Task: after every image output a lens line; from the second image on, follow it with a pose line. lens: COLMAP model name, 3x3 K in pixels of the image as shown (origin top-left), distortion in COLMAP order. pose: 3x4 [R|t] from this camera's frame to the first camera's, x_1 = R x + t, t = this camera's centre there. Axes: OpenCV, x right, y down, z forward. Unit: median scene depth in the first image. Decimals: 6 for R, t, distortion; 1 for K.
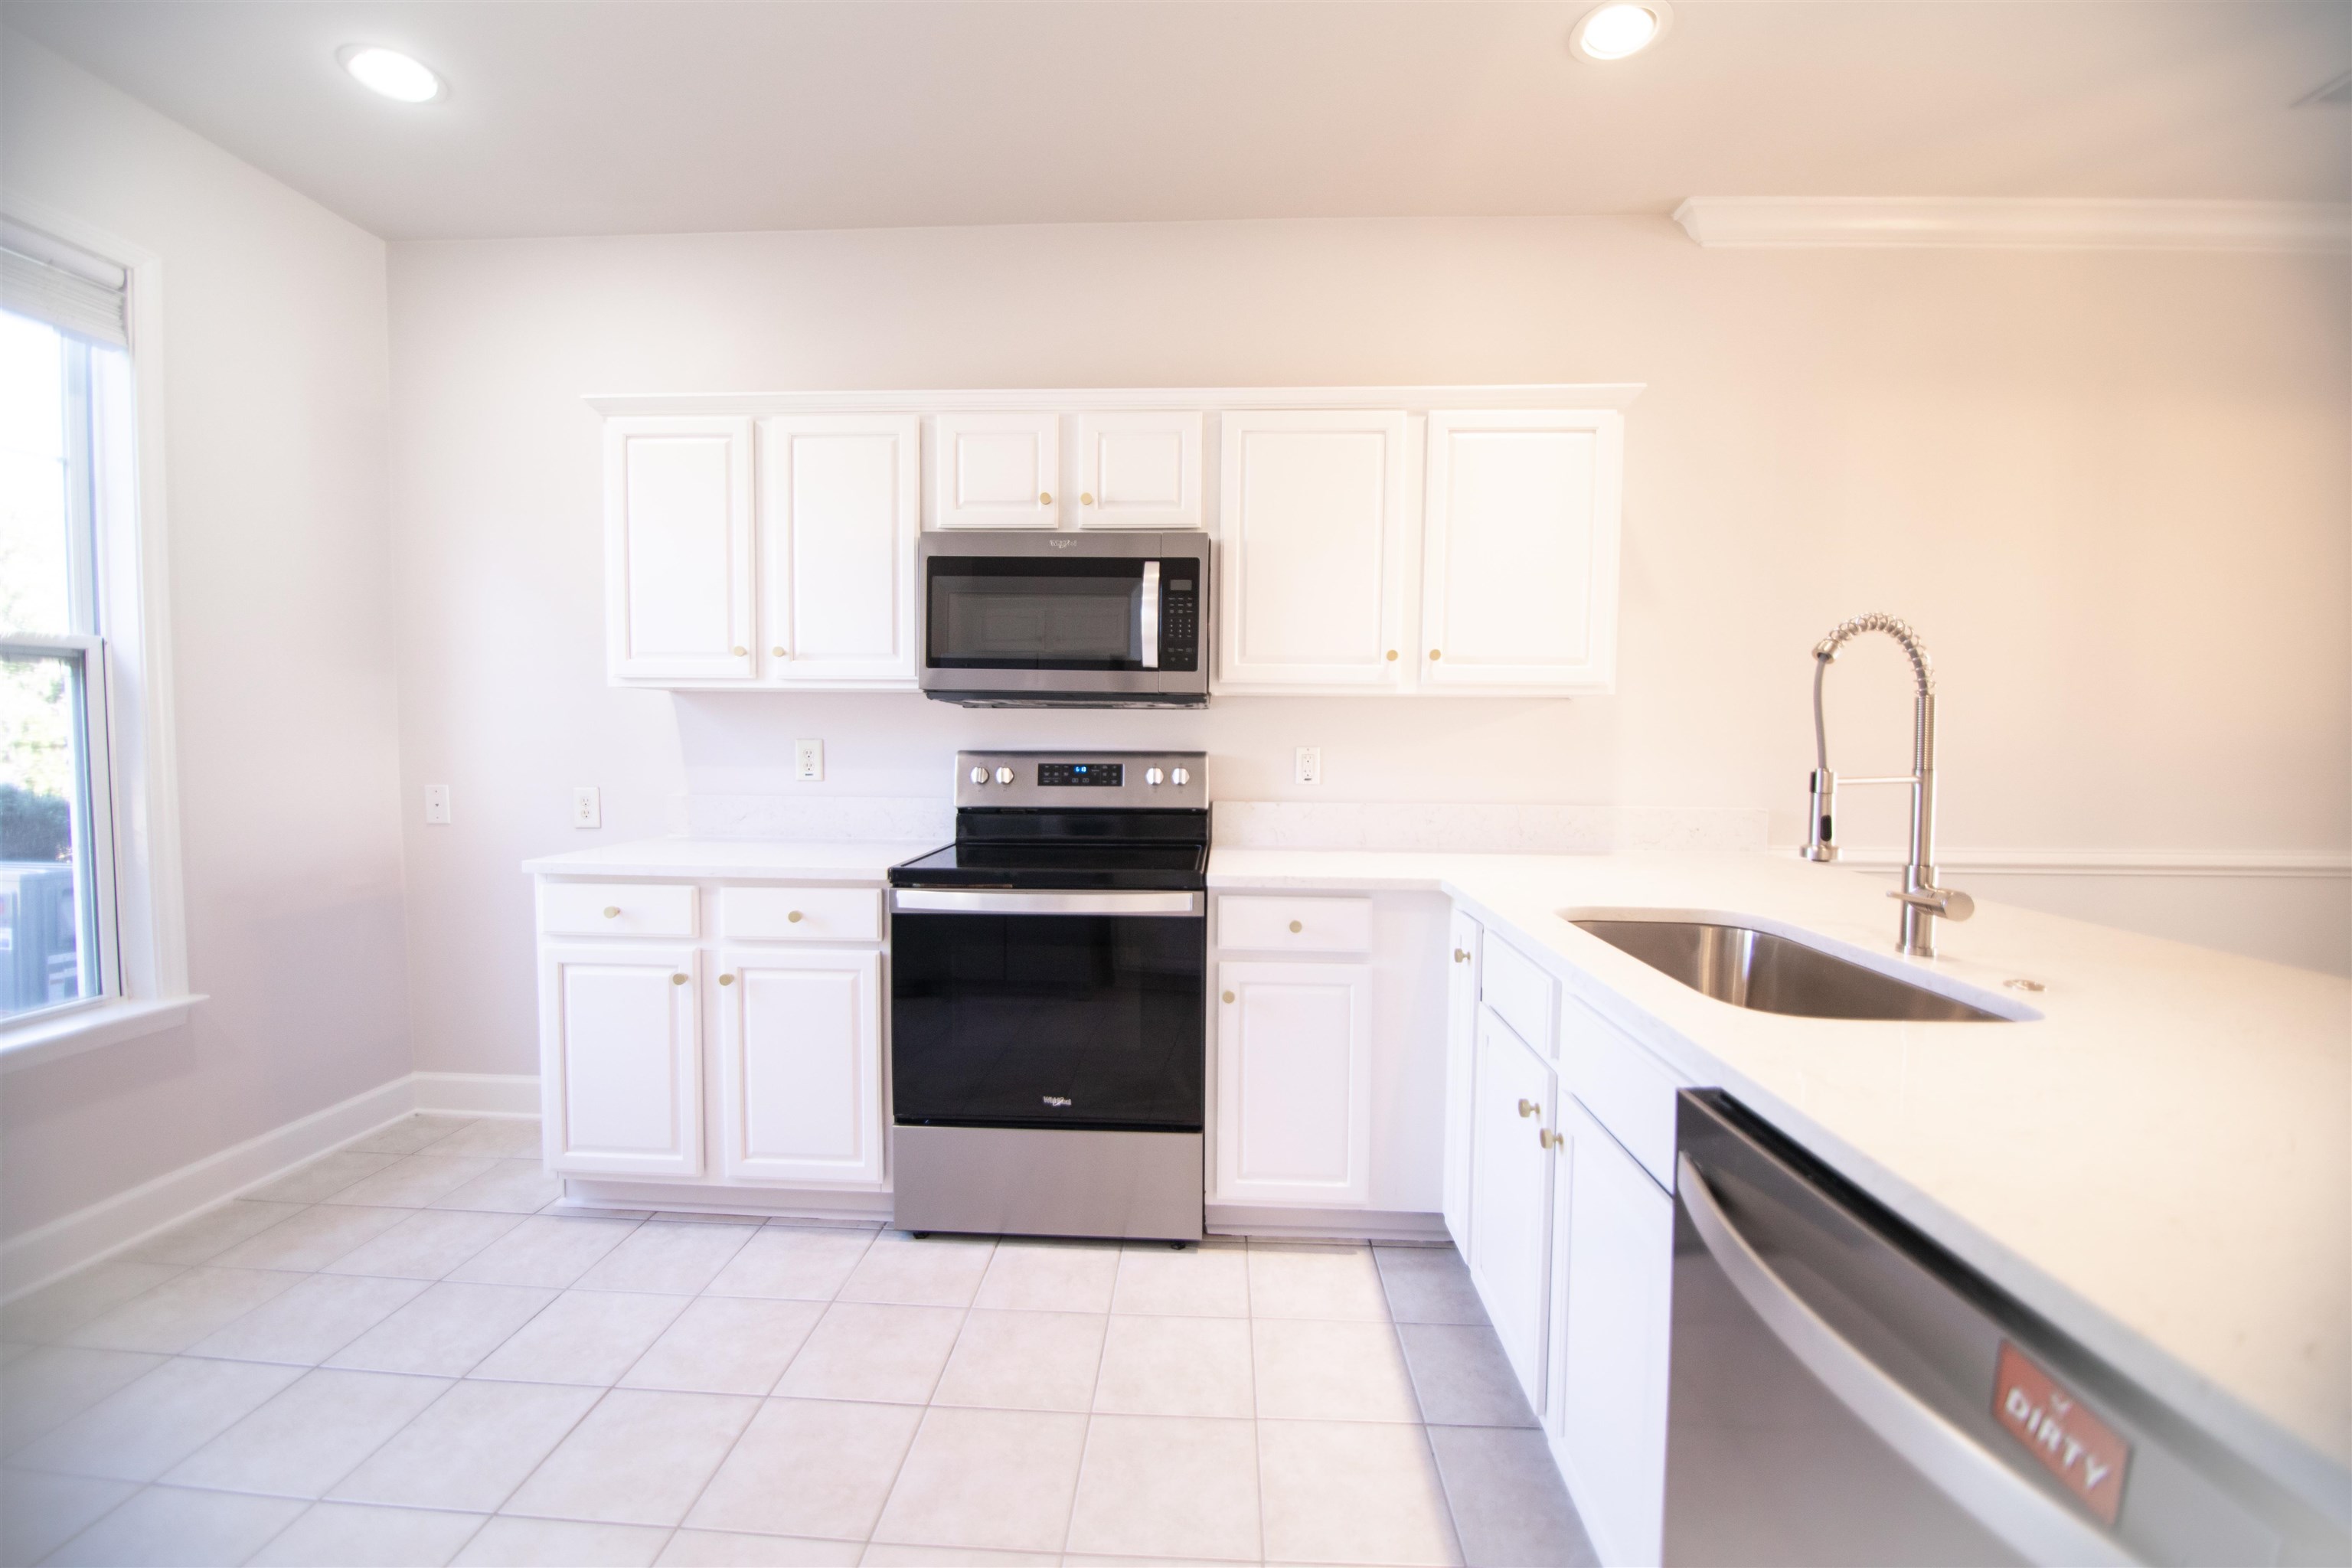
lens RADIAL K [[953.9, 0, 1179.1], [0, 953.9, 778.0], [0, 0, 1]] dist [-0.015021, -0.001440]
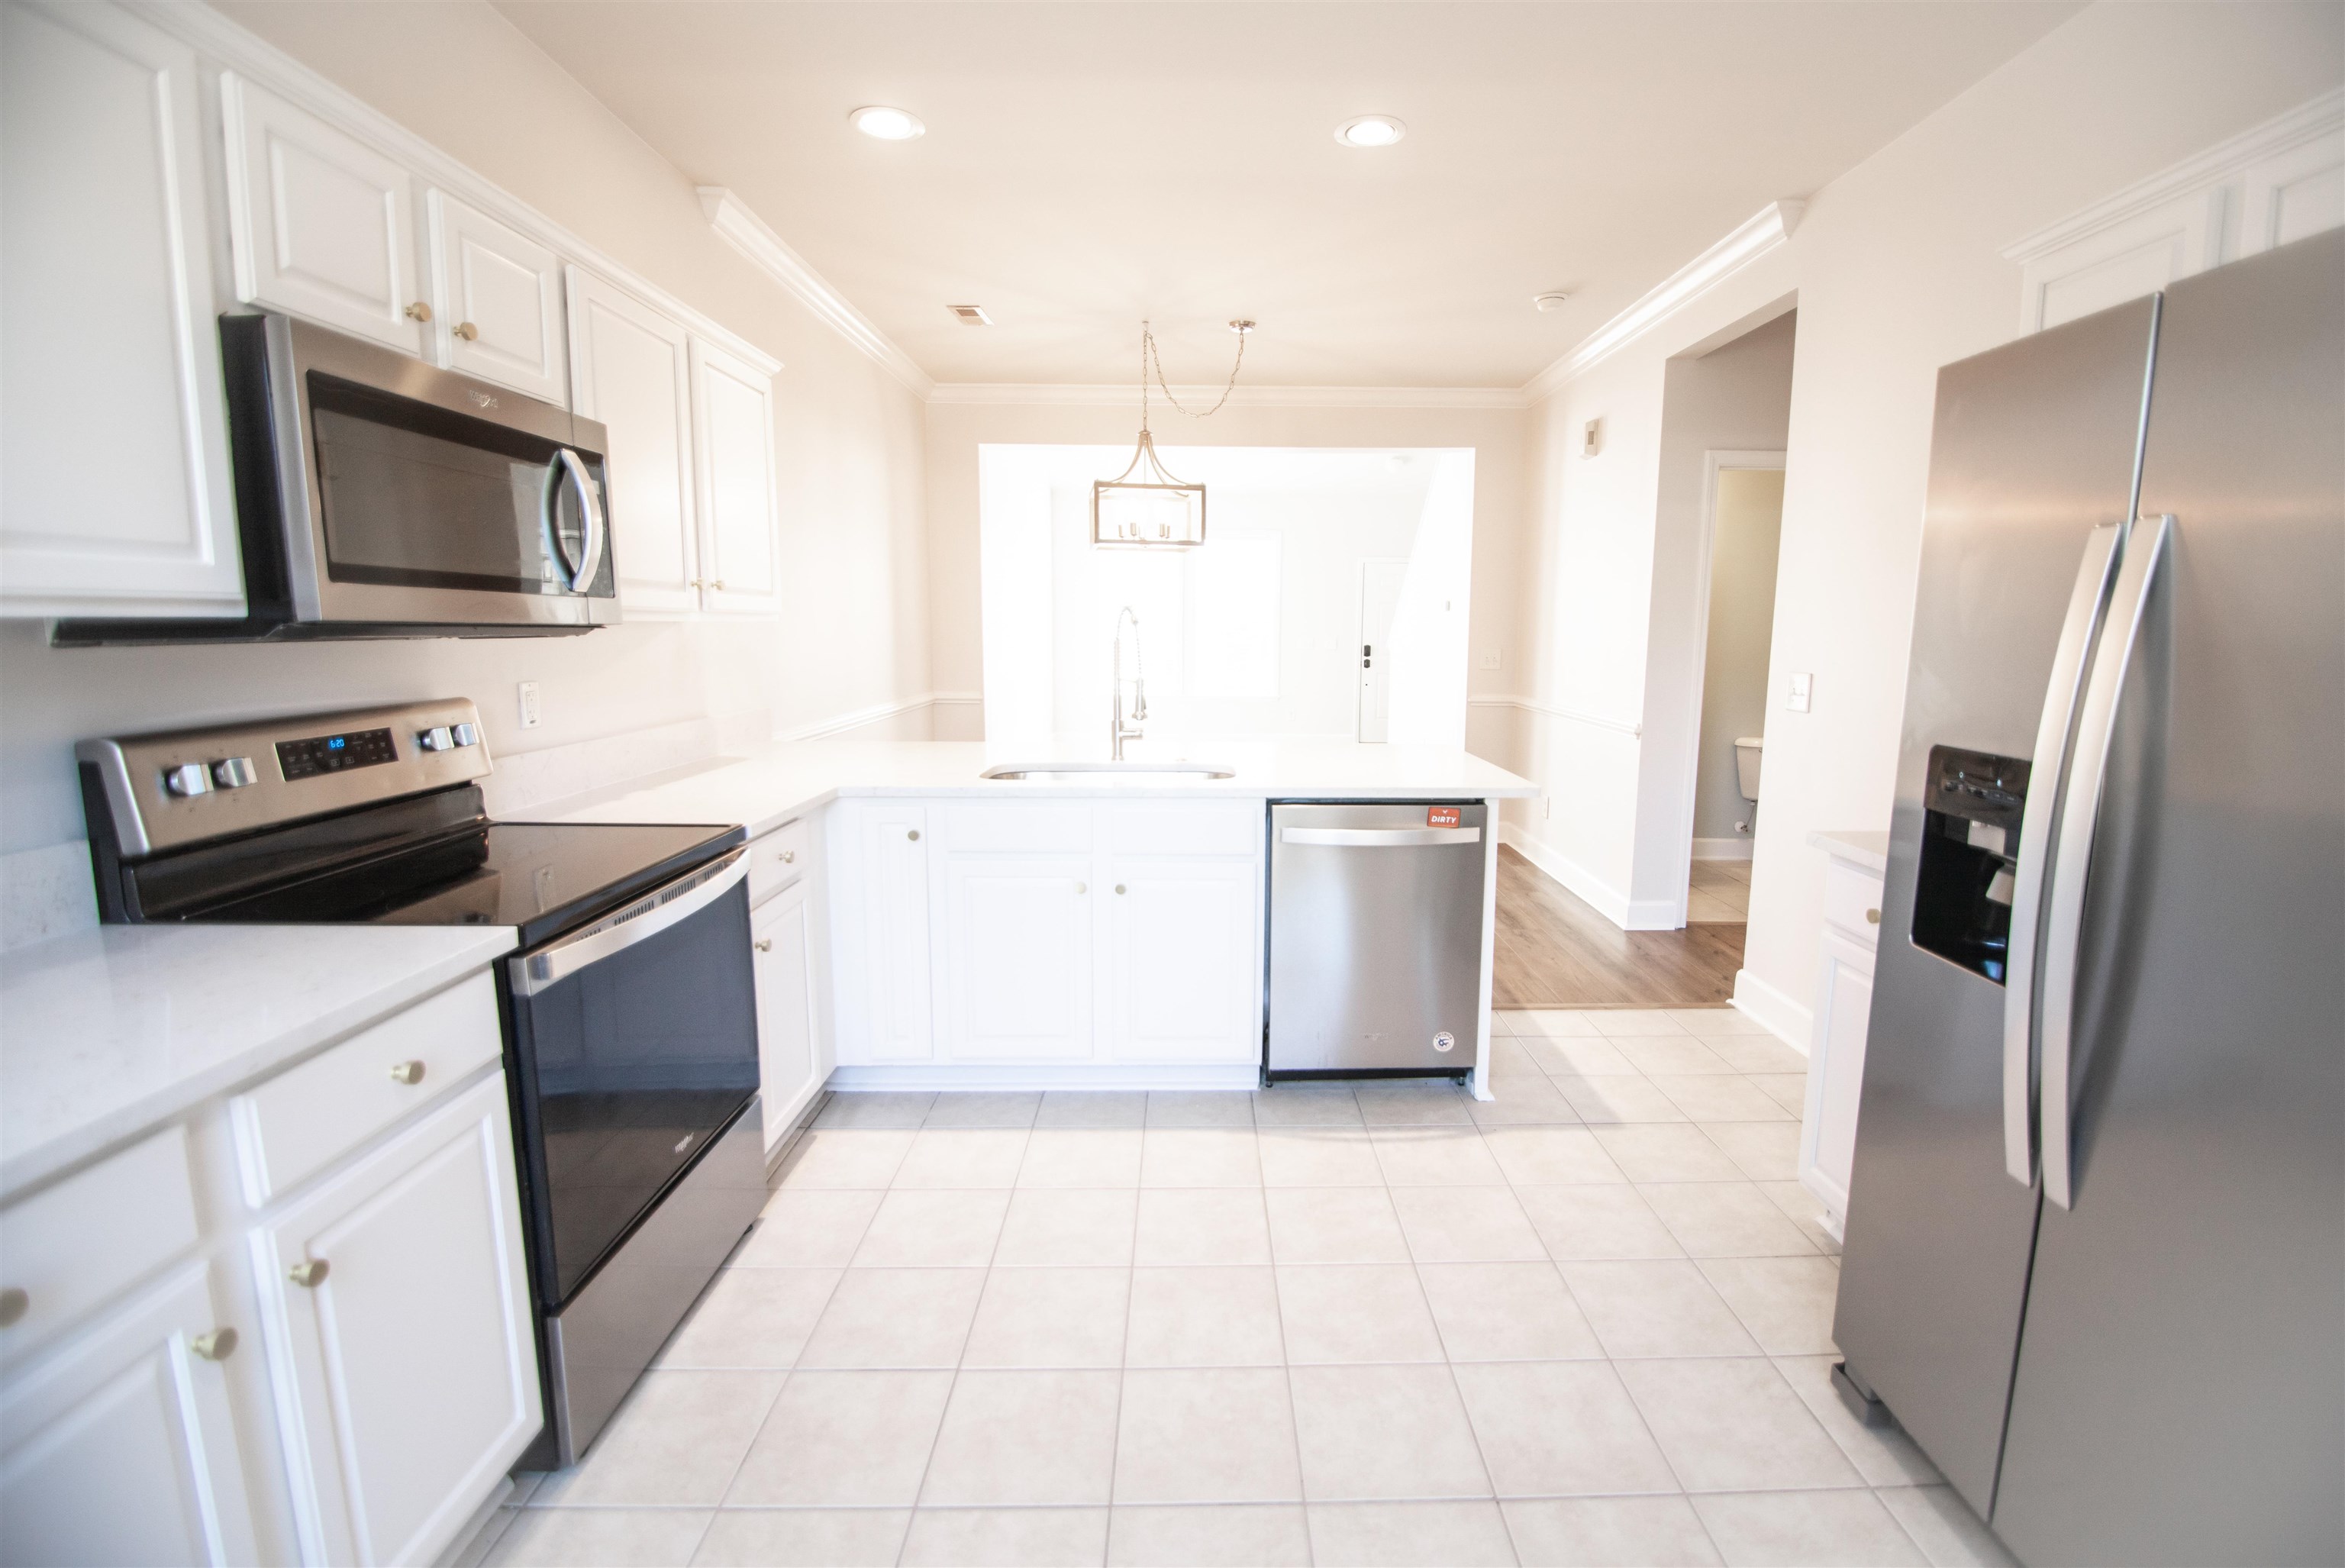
lens RADIAL K [[1008.5, 0, 1209.8], [0, 1008.5, 763.8], [0, 0, 1]] dist [-0.009024, -0.006707]
pose [[-0.063896, -0.145044, 0.987360, -0.859972], [0.036140, 0.988396, 0.147535, -0.078349], [-0.997302, 0.045110, -0.057913, 0.536201]]
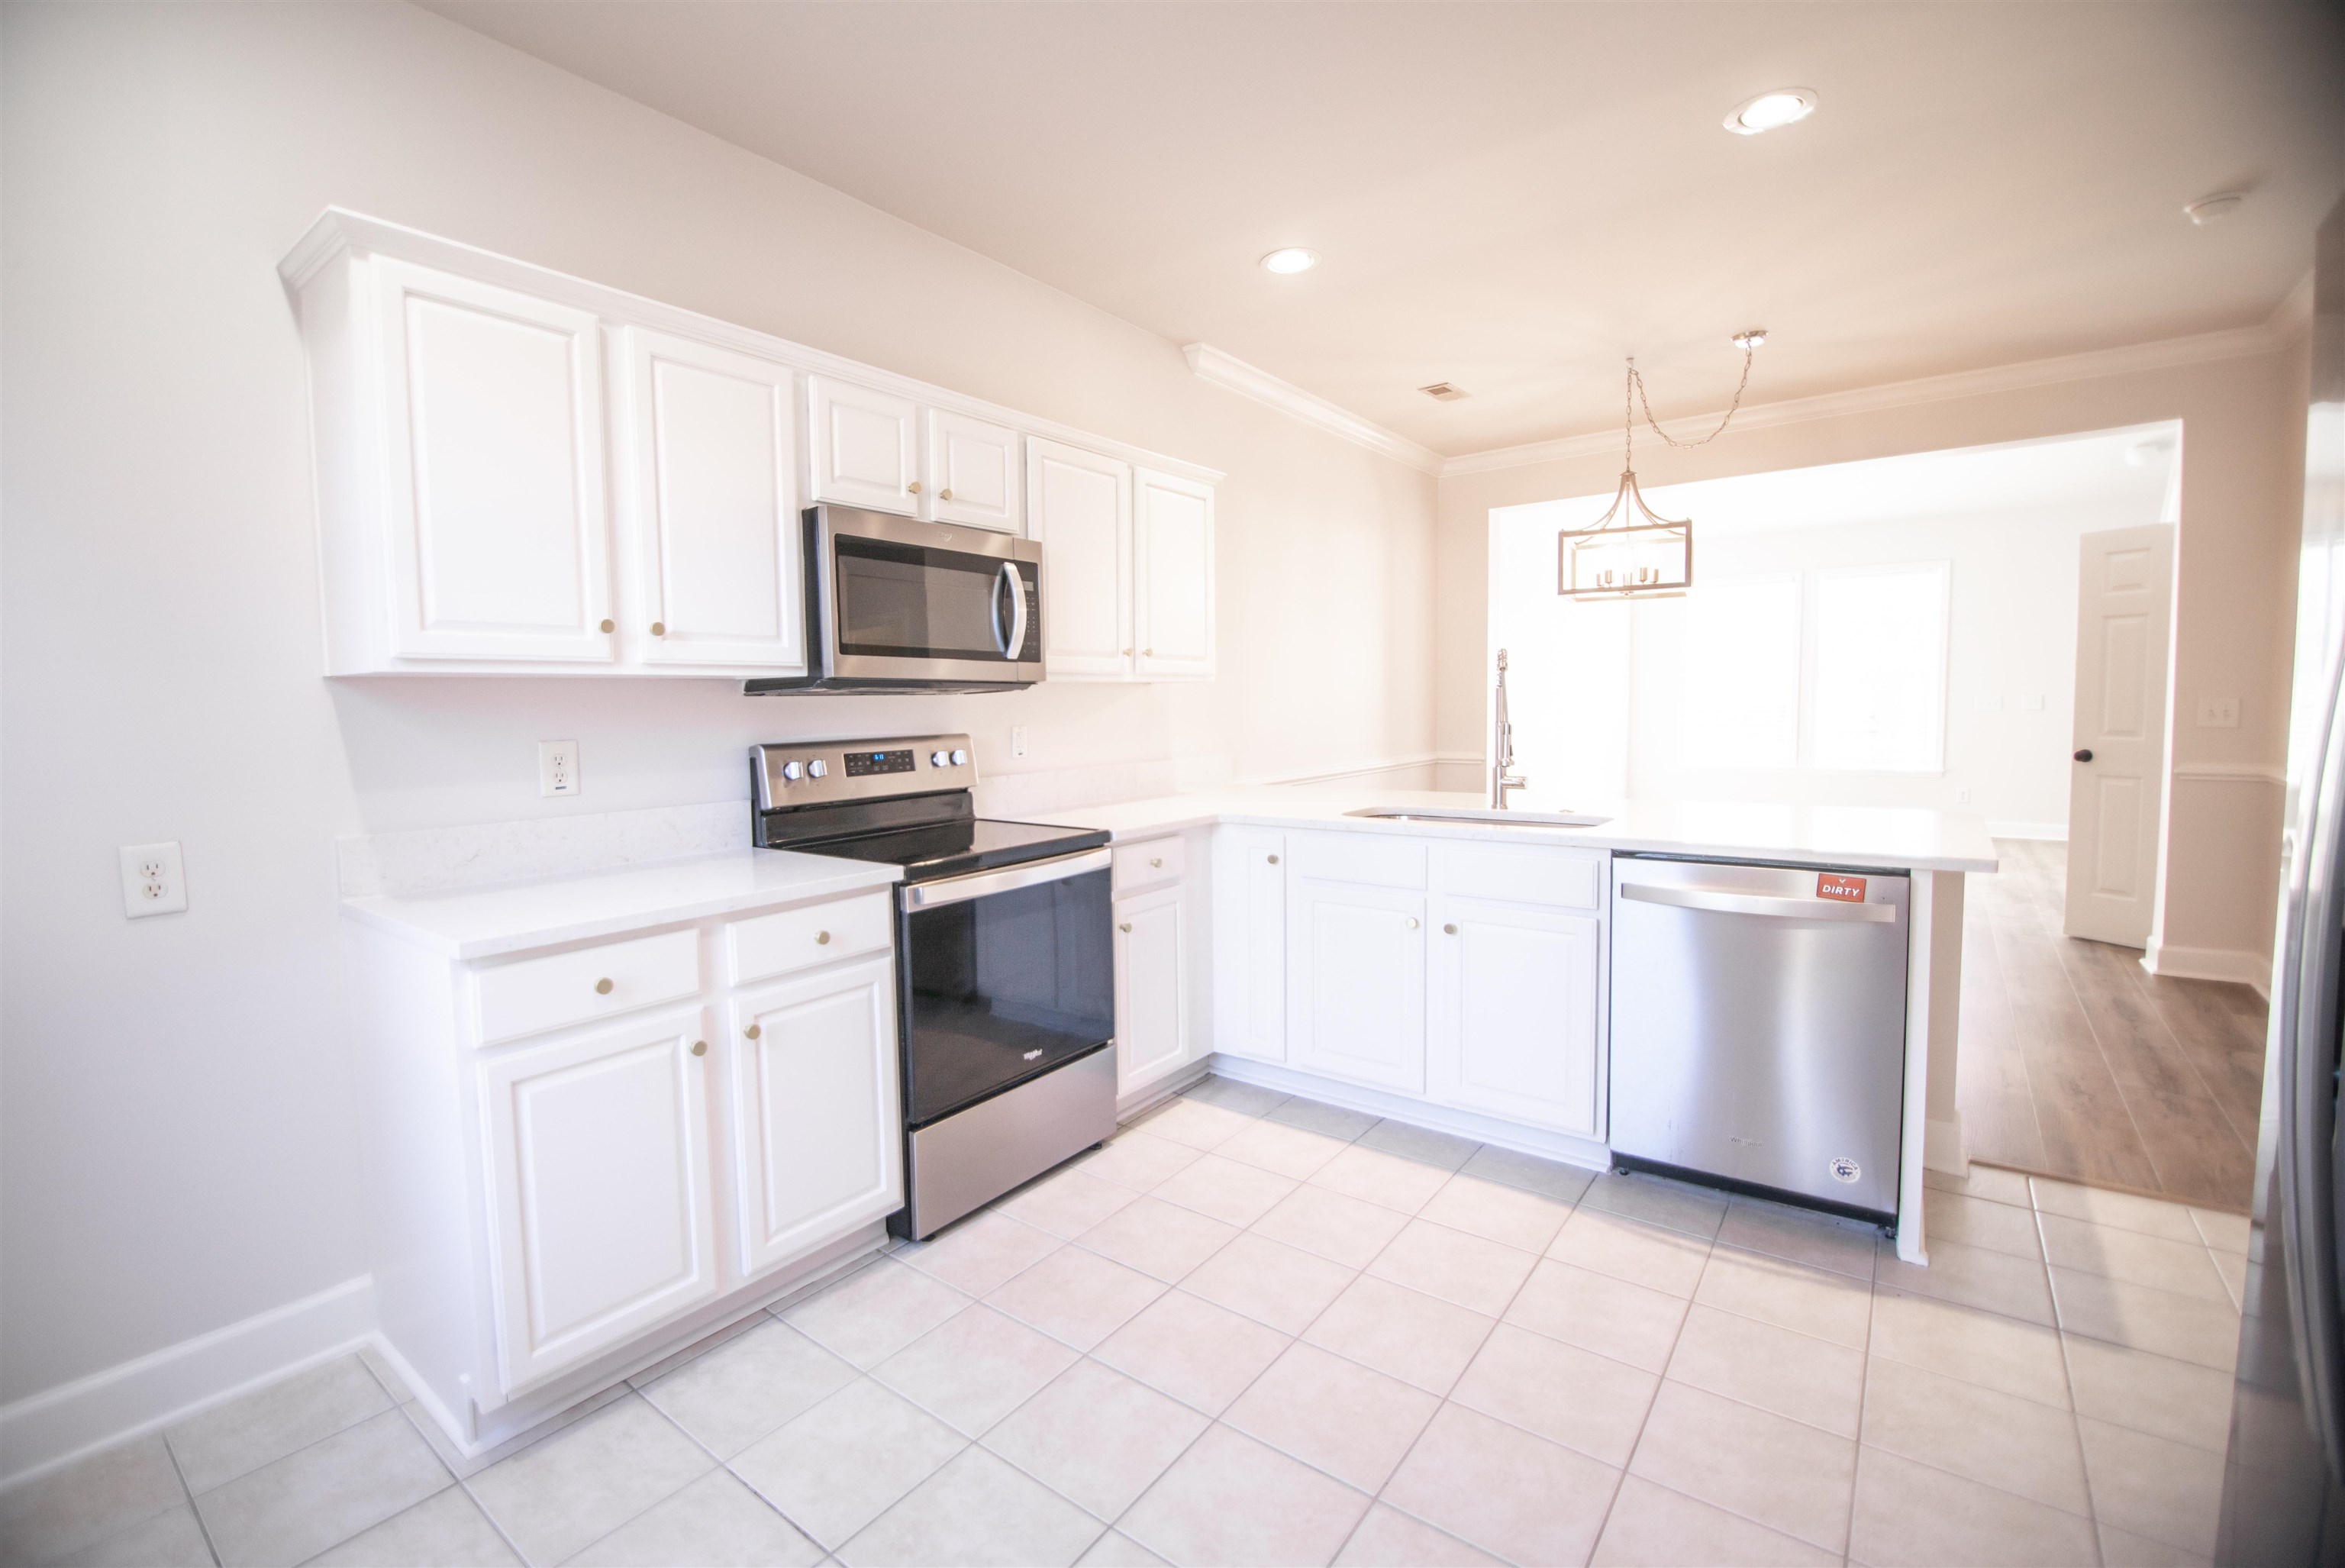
lens RADIAL K [[1008.5, 0, 1109.8], [0, 1008.5, 768.4], [0, 0, 1]] dist [-0.009024, -0.006707]
pose [[0.591141, -0.070970, 0.803440, -0.895185], [0.059281, 0.997250, 0.044472, -0.032916], [-0.804387, 0.021340, 0.593723, 0.209322]]
